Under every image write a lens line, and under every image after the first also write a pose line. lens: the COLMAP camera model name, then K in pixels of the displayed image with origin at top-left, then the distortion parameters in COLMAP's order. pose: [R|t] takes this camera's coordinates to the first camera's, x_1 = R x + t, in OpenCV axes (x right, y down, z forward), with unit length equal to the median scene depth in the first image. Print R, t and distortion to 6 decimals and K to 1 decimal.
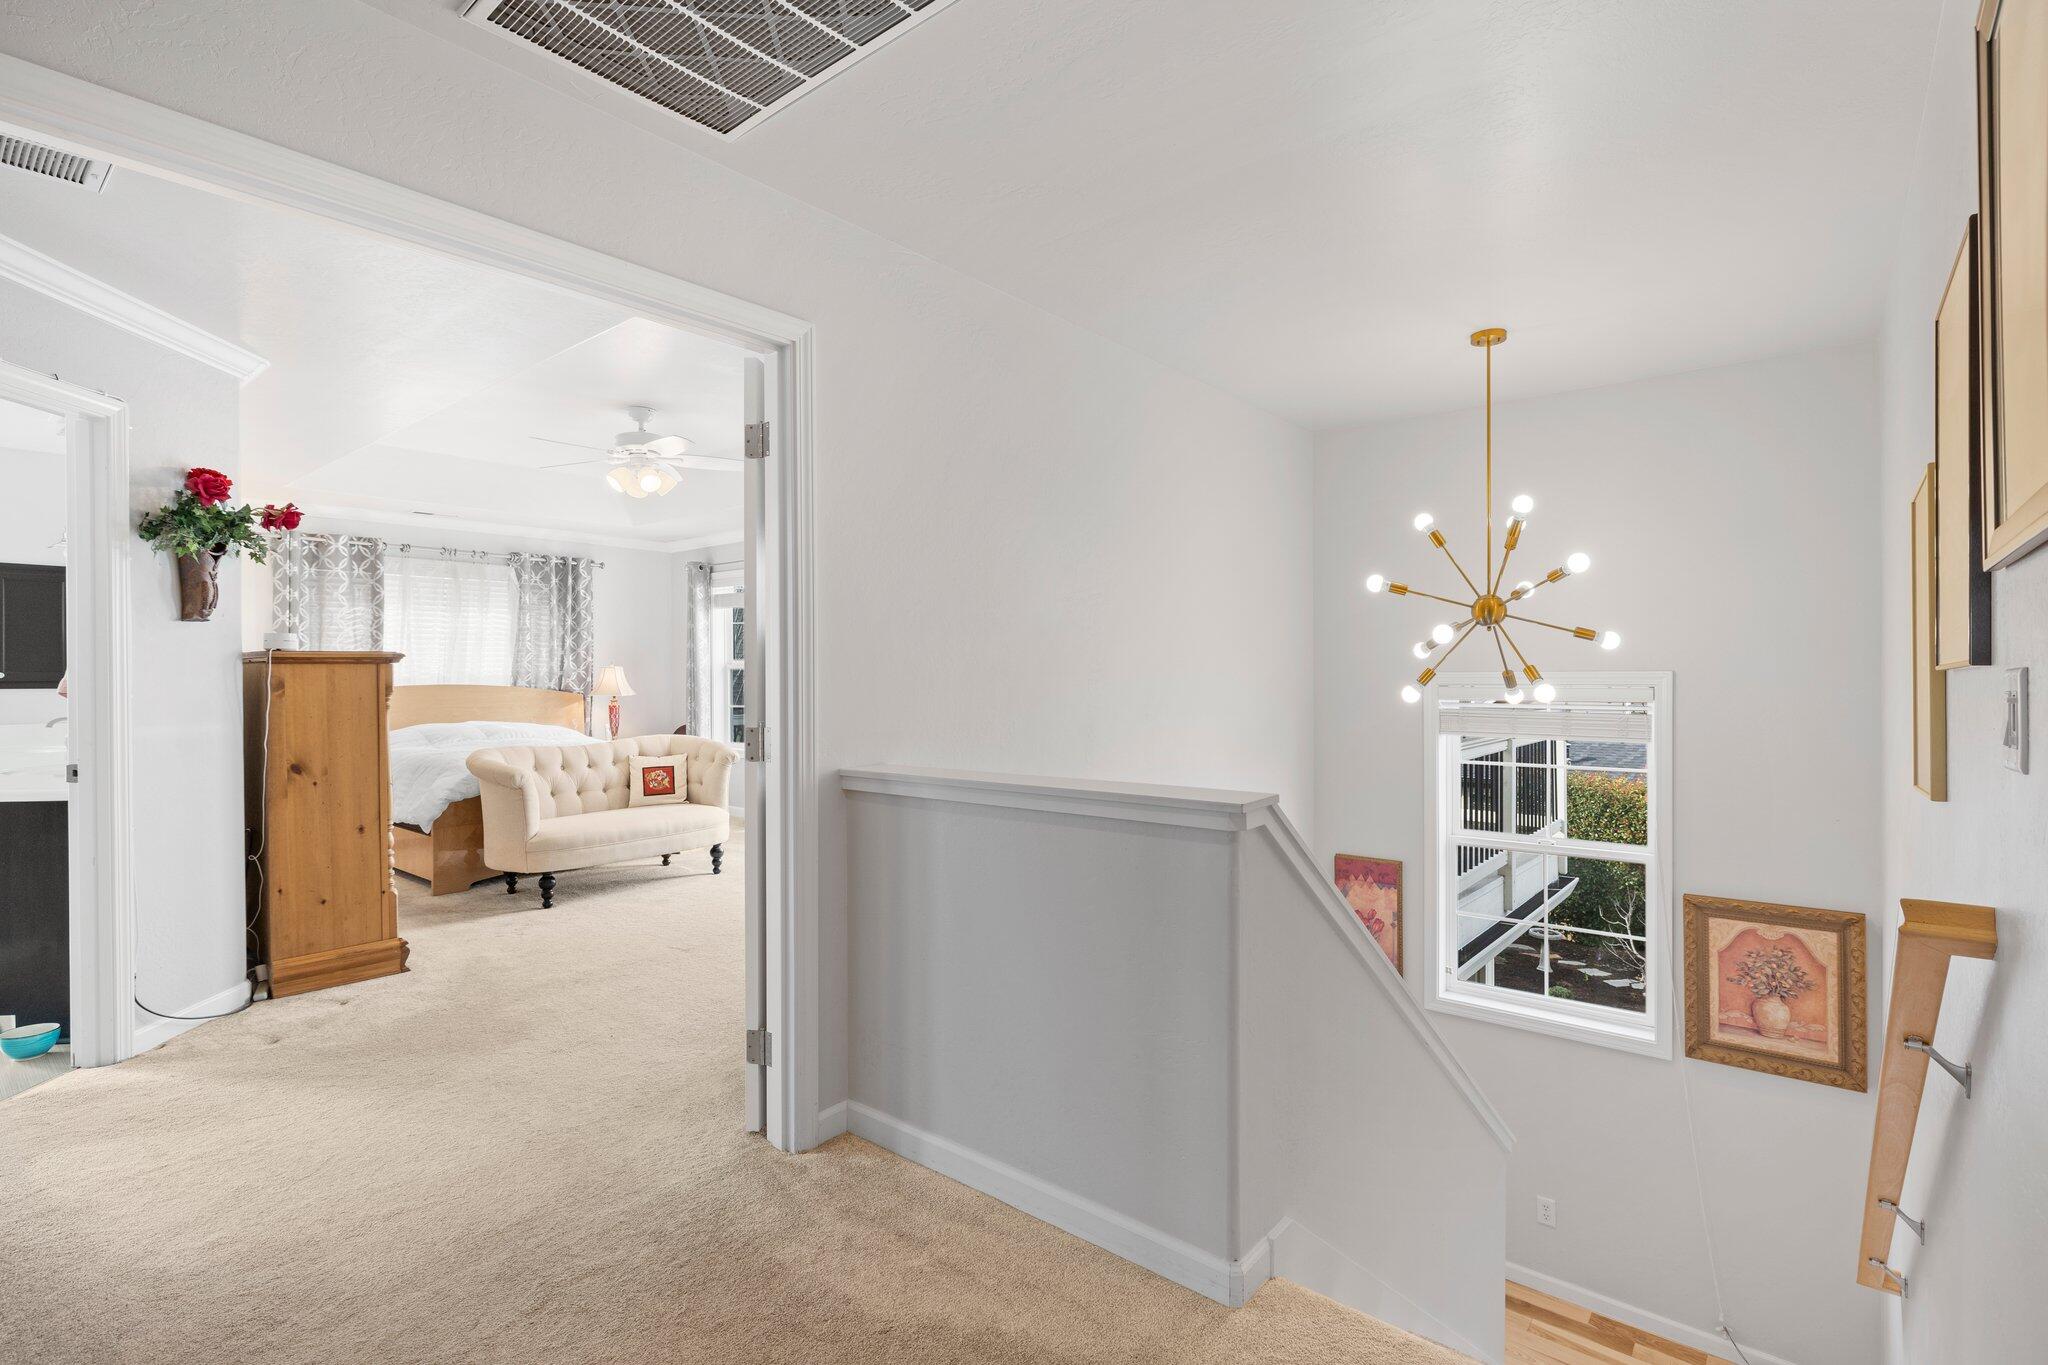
lens RADIAL K [[956.6, 0, 1030.3], [0, 956.6, 677.4], [0, 0, 1]] dist [-0.005254, 0.000039]
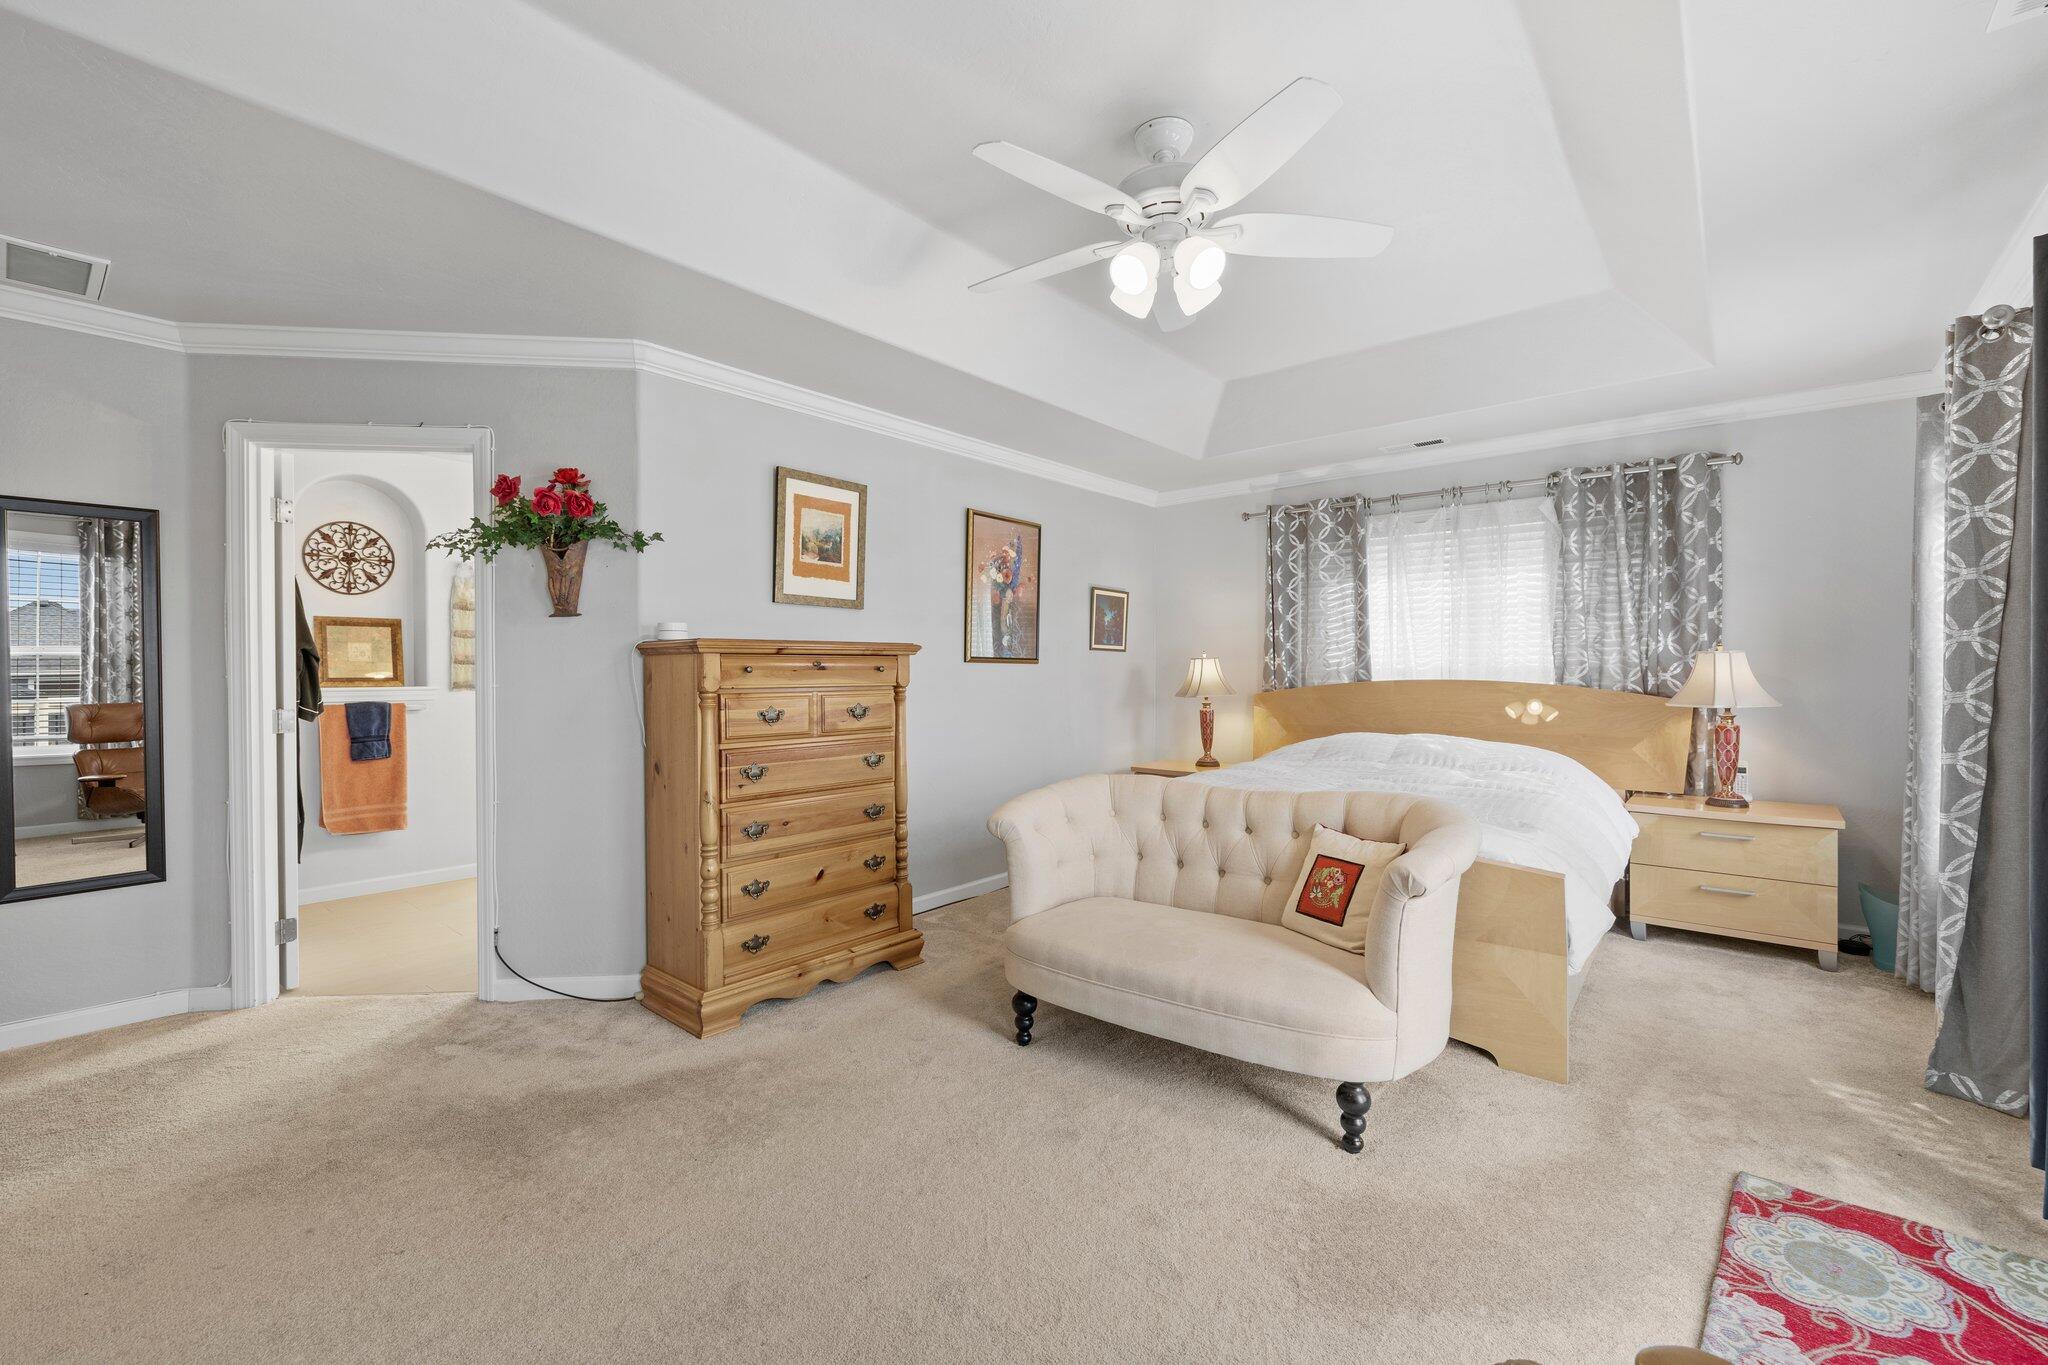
lens RADIAL K [[858.3, 0, 1026.9], [0, 858.3, 674.0], [0, 0, 1]] dist [0.001387, 0.000336]
pose [[-0.007450, 0.009204, -0.999930, 0.034346], [-0.002820, 0.999953, 0.009225, -0.002233], [0.999968, 0.002888, -0.007424, 0.736876]]
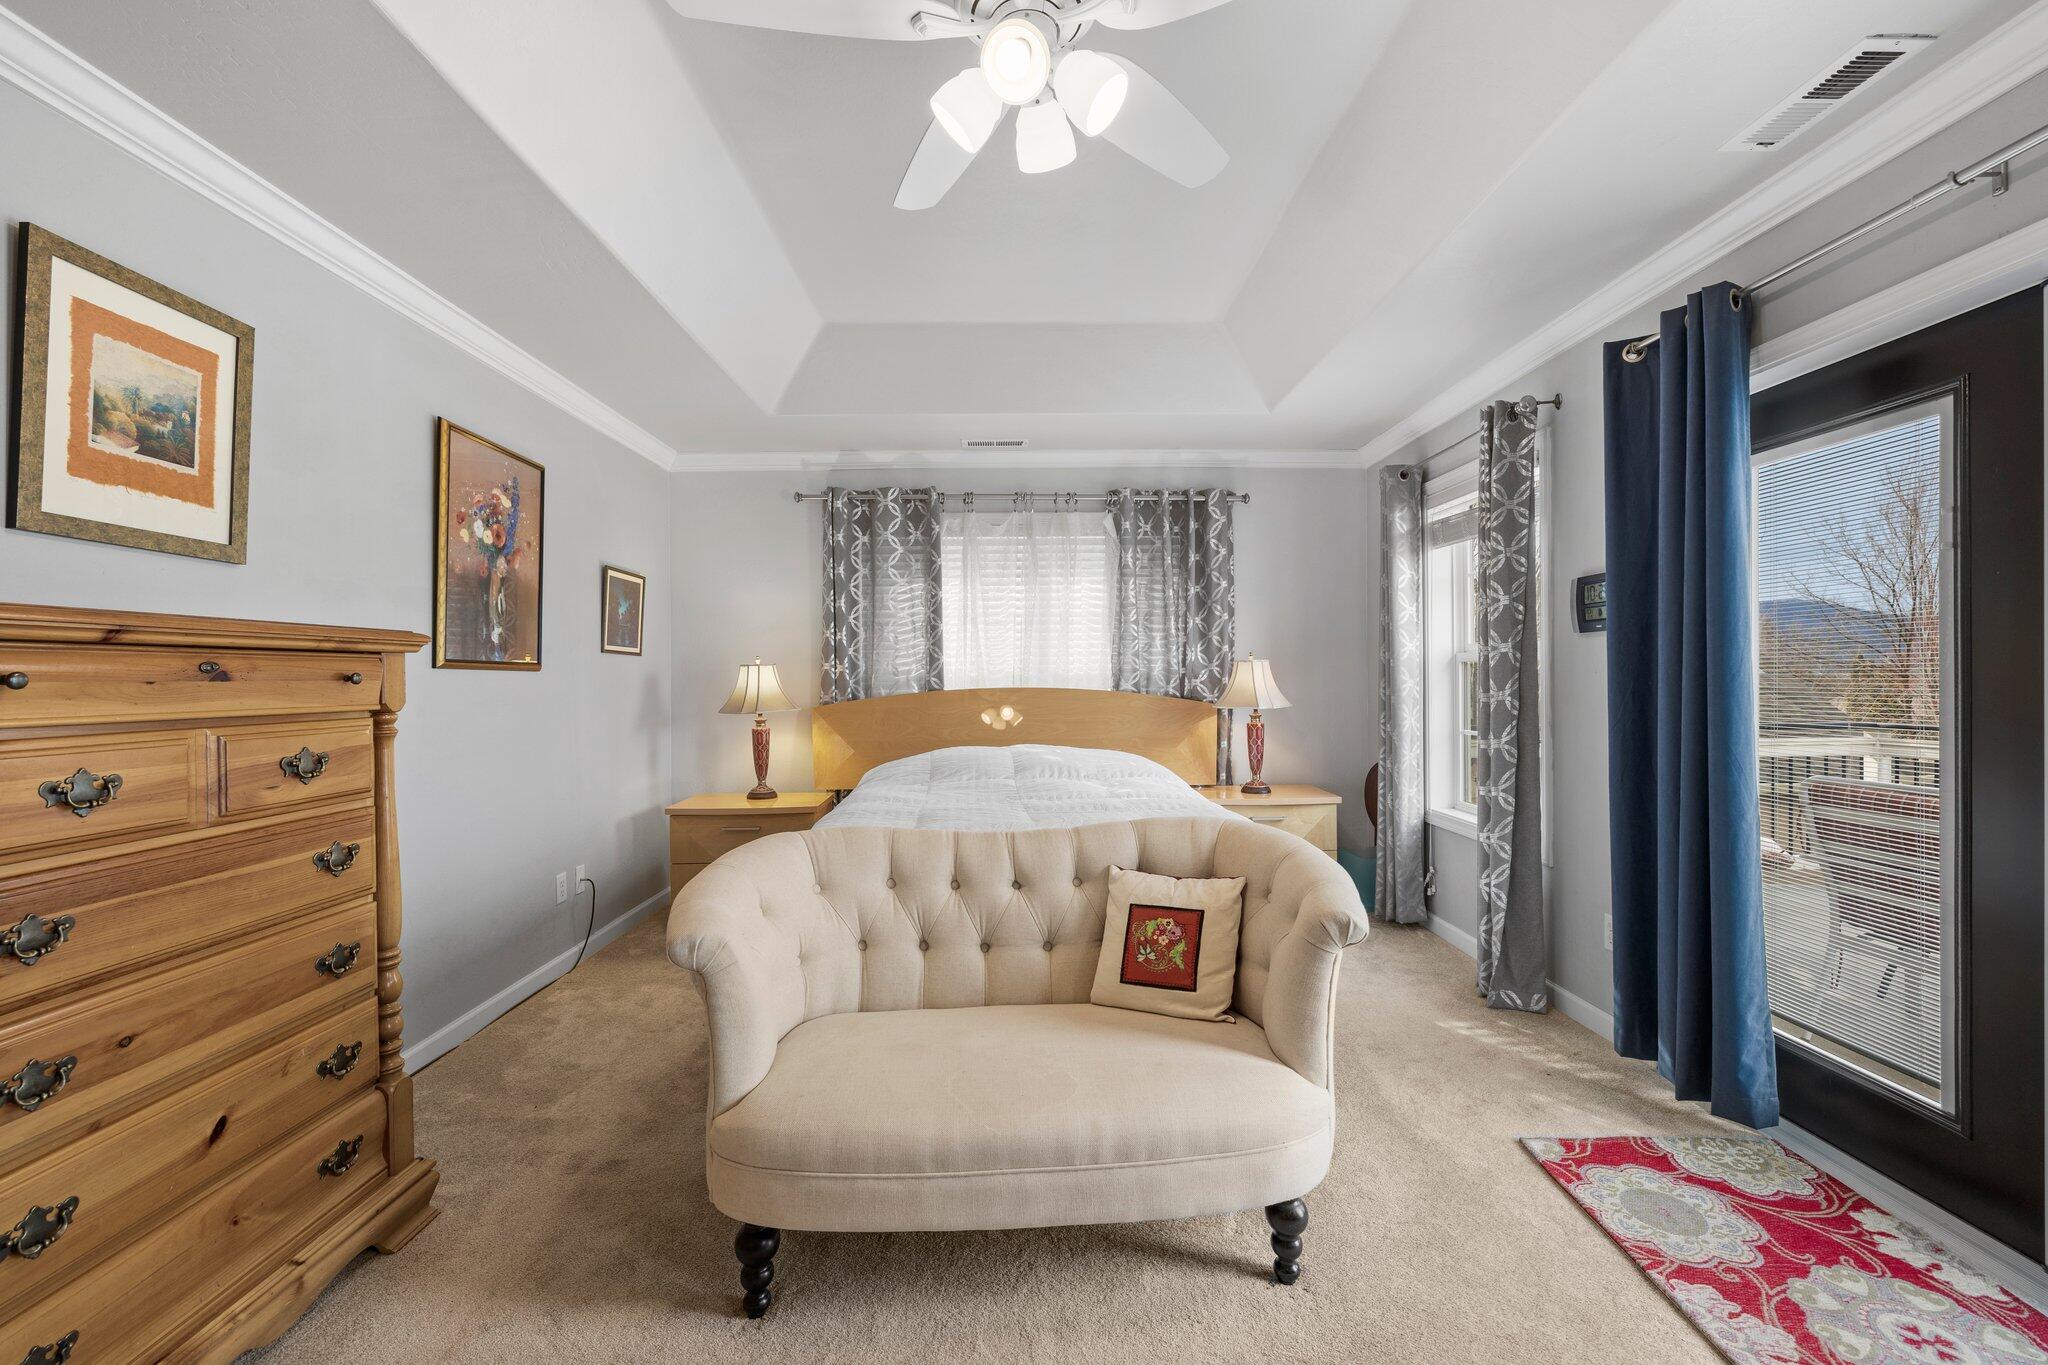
lens RADIAL K [[858.3, 0, 1028.9], [0, 858.3, 674.8], [0, 0, 1]] dist [0.001387, 0.000336]
pose [[0.651098, -0.002972, -0.758988, -0.138405], [0.001235, 0.999995, -0.002855, -0.000500], [0.758993, 0.000921, 0.651098, 0.634176]]
